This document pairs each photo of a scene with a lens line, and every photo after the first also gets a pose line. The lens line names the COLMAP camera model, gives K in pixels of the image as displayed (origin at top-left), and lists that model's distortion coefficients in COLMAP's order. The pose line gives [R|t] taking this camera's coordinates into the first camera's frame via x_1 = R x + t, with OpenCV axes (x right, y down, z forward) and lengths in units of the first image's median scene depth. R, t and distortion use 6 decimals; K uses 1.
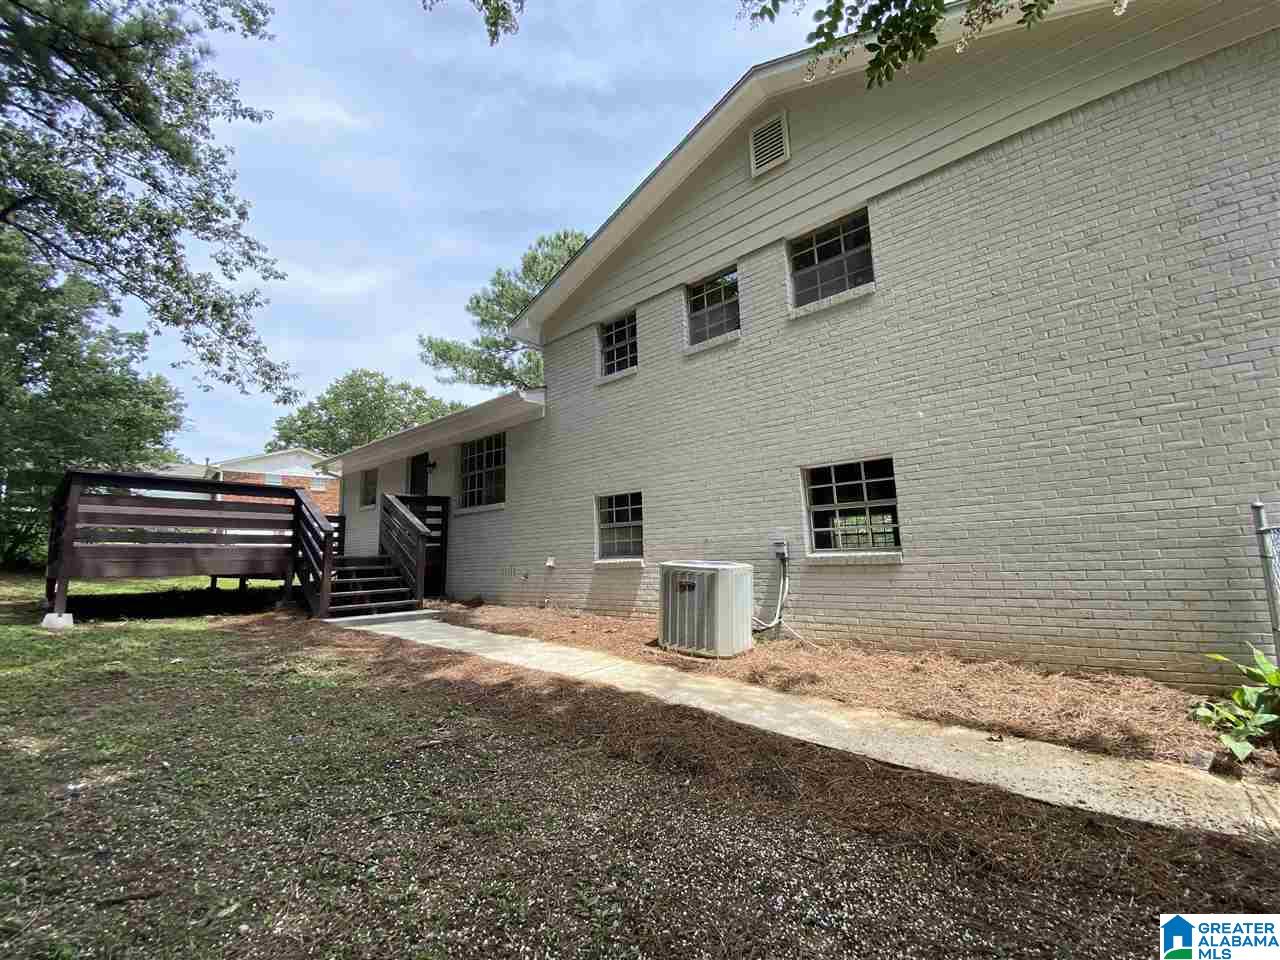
lens RADIAL K [[522.0, 0, 634.5], [0, 522.0, 480.9], [0, 0, 1]] dist [0.020913, -0.019949]
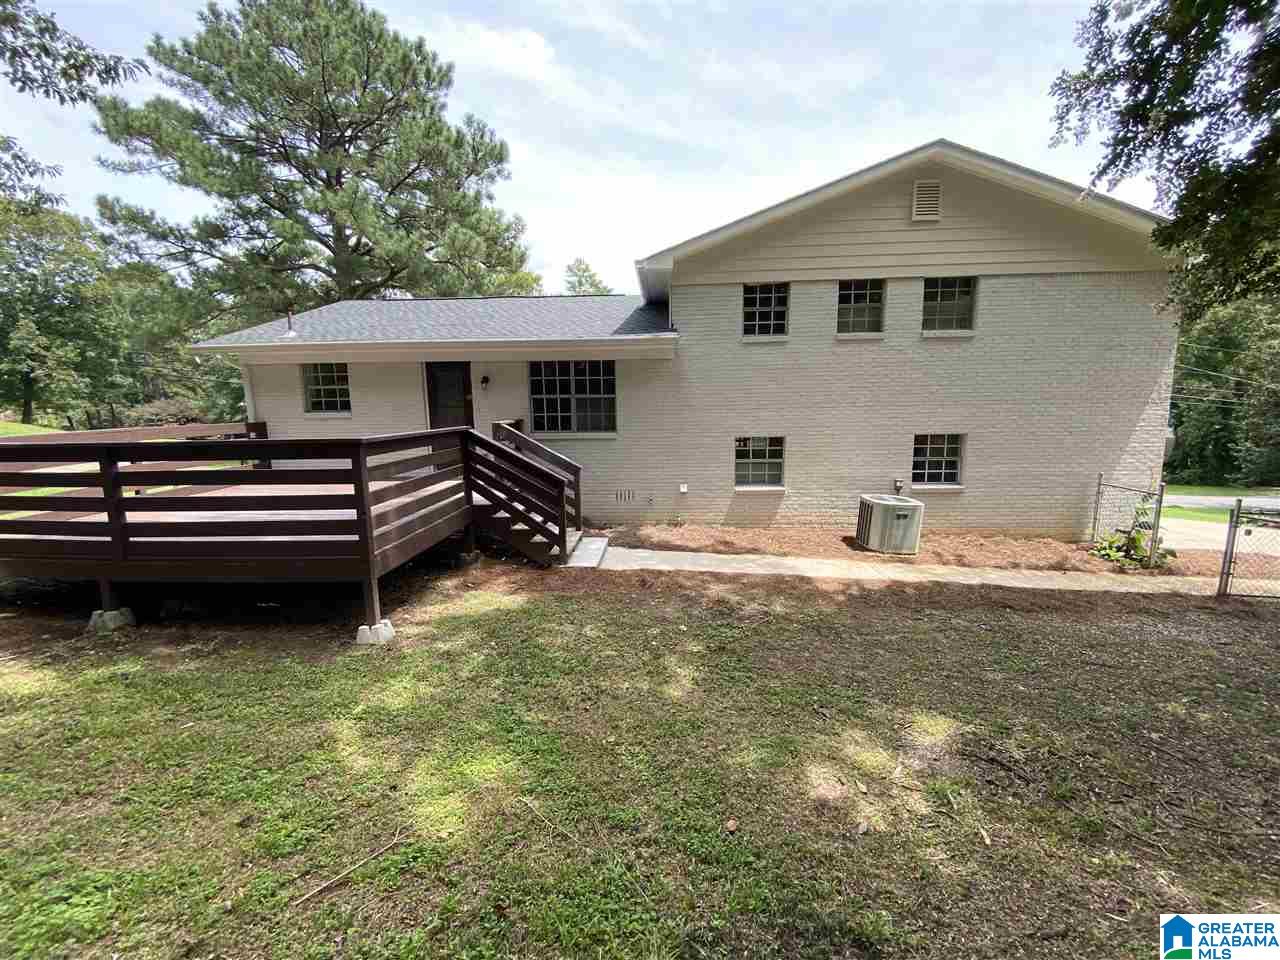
lens RADIAL K [[522.0, 0, 634.5], [0, 522.0, 480.9], [0, 0, 1]] dist [0.020913, -0.019949]
pose [[0.795213, -0.071287, 0.602125, -1.117705], [-0.096994, 0.965320, 0.242384, -0.161324], [-0.598522, -0.251149, 0.760721, 0.191656]]
